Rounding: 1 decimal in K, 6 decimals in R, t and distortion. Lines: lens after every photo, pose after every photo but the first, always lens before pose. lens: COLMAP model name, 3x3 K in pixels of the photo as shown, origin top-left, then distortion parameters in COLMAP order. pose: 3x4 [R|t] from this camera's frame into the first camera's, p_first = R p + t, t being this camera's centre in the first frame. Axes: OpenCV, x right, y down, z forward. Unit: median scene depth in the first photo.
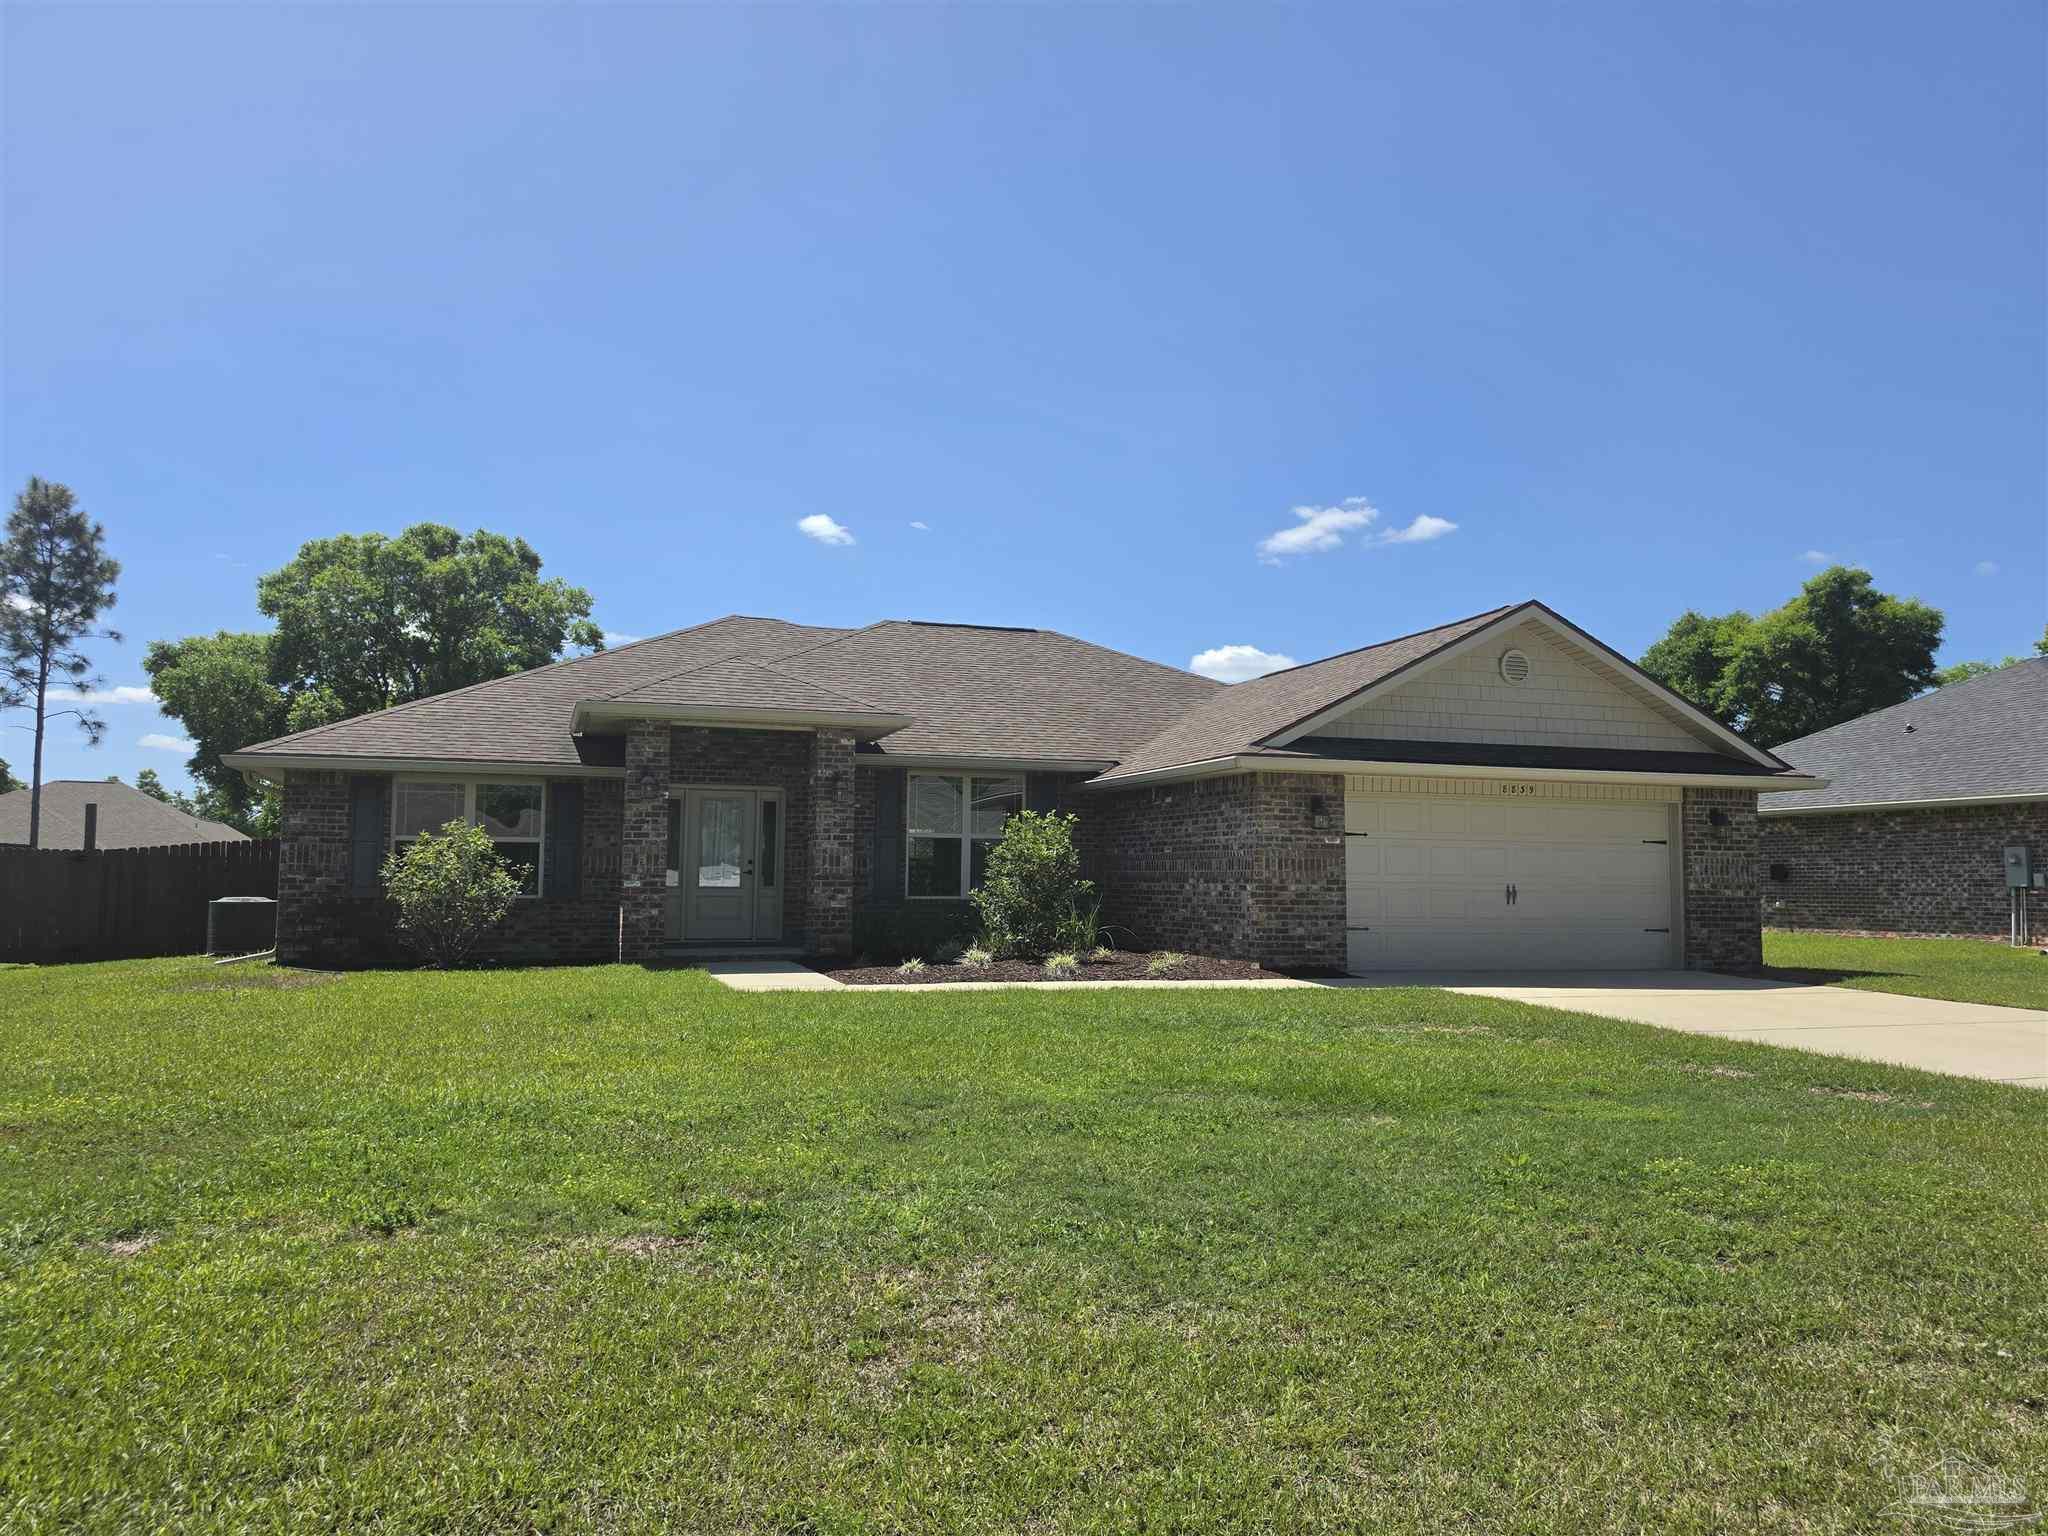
lens RADIAL K [[1424.1, 0, 1024.0], [0, 1424.1, 768.0], [0, 0, 1]] dist [0.093112, -0.148199]
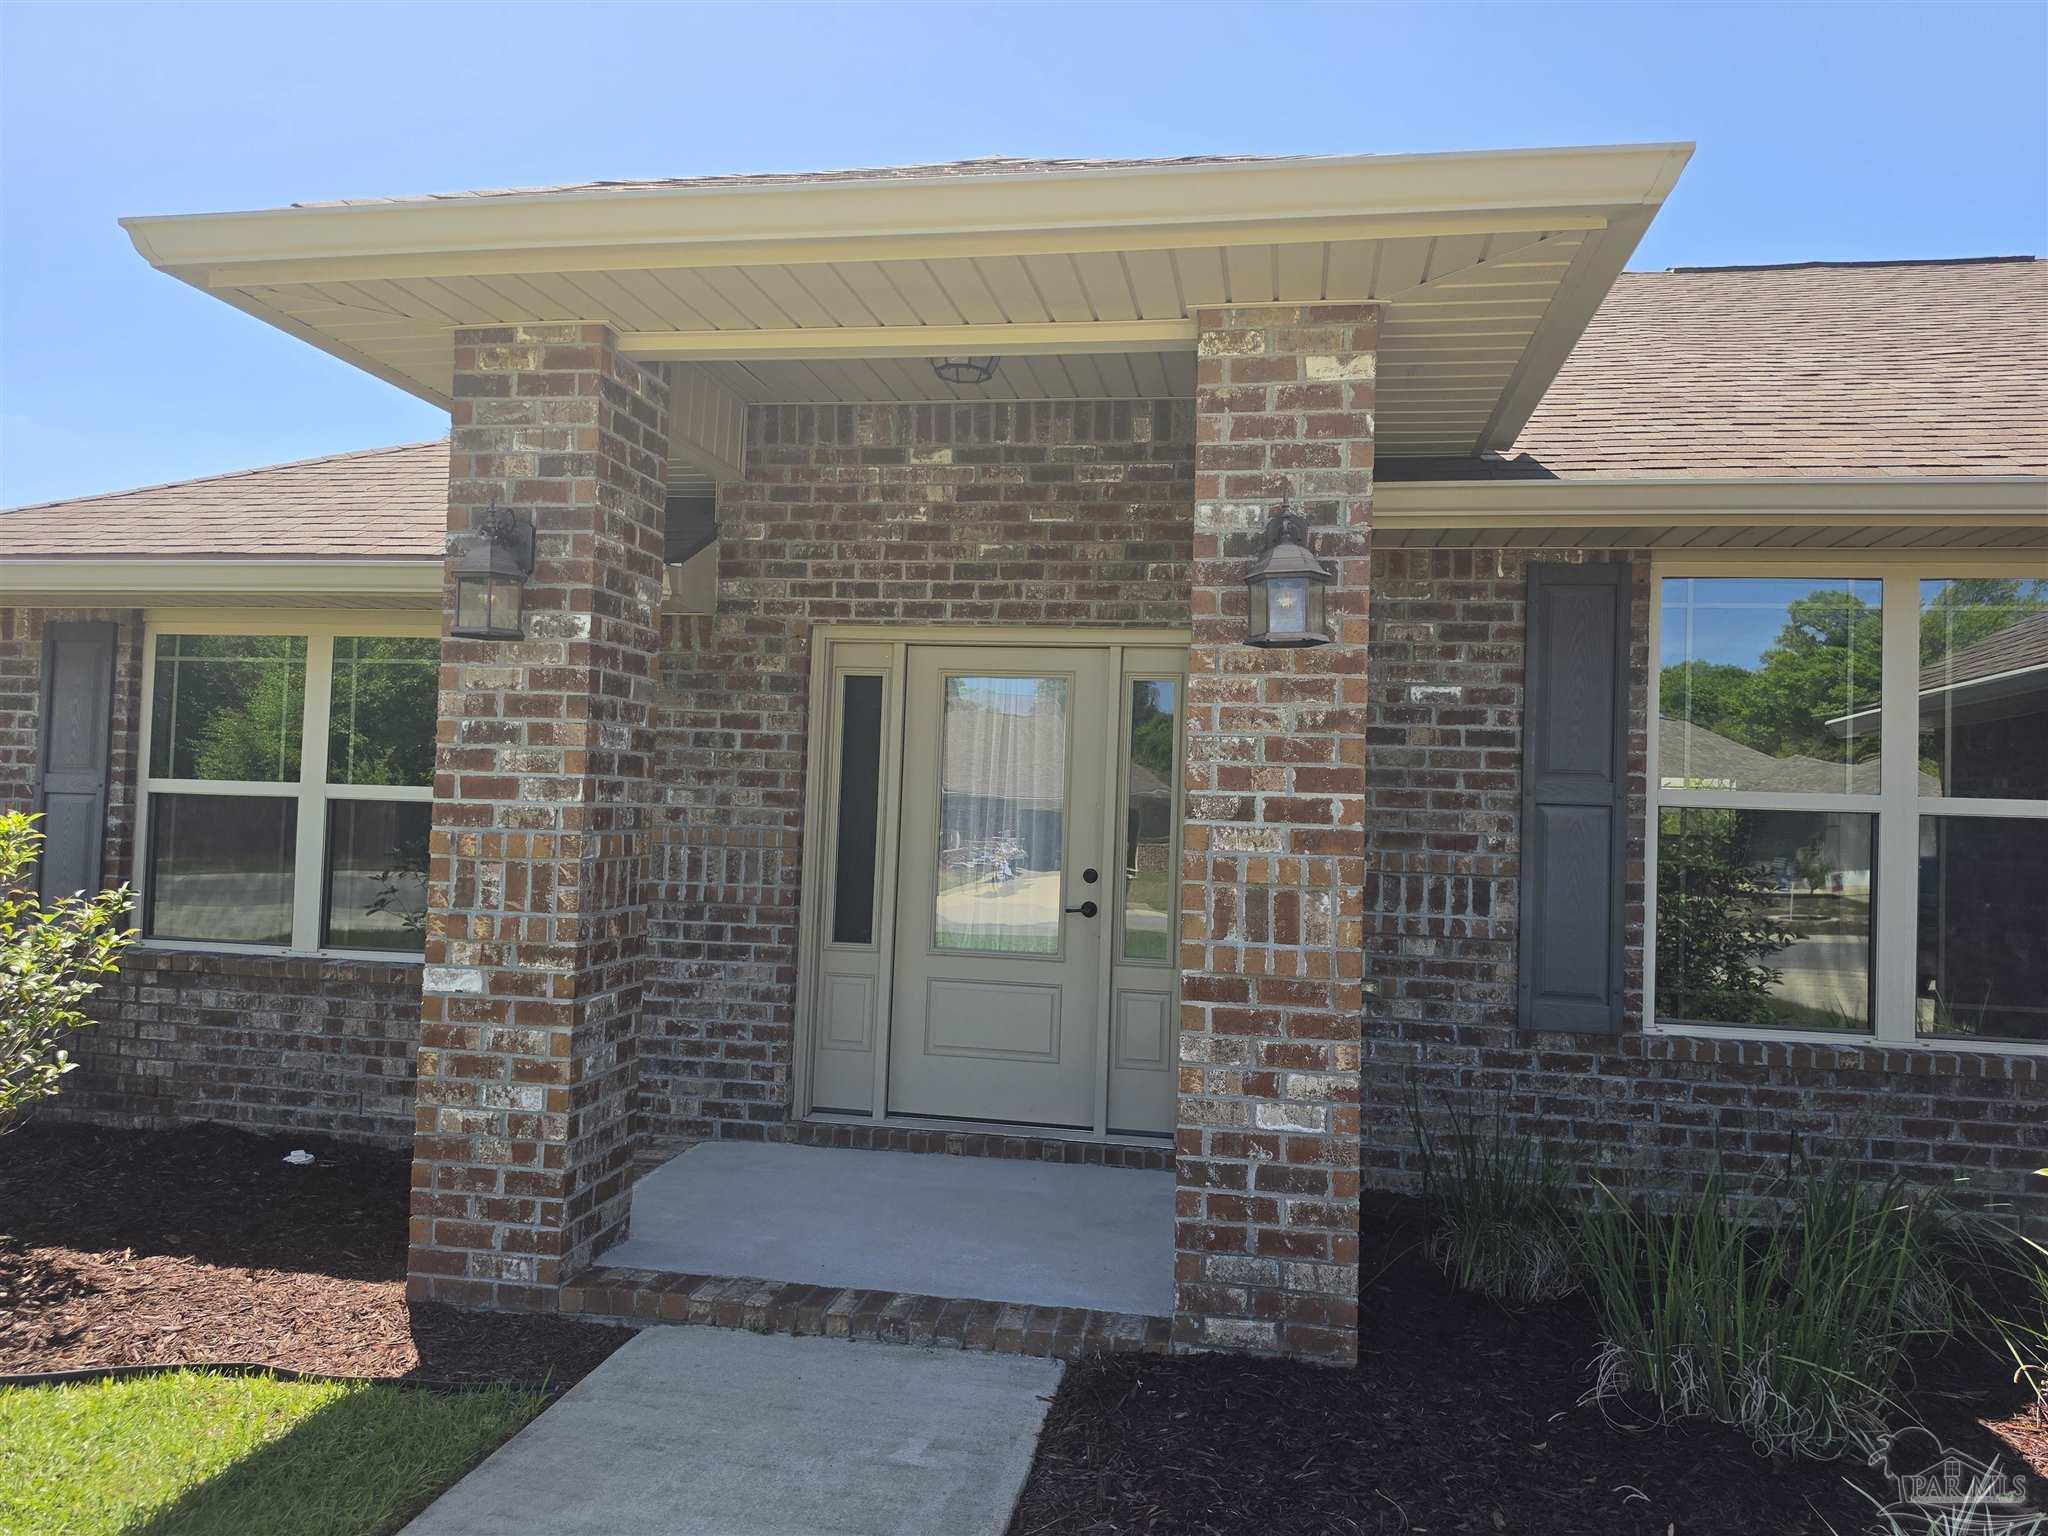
lens RADIAL K [[1424.1, 0, 1024.0], [0, 1424.1, 768.0], [0, 0, 1]] dist [0.093112, -0.148199]
pose [[0.875639, 0.005660, -0.482933, -0.062770], [0.011682, 0.999391, 0.032894, 0.035856], [0.482825, -0.034445, 0.875039, 0.817163]]
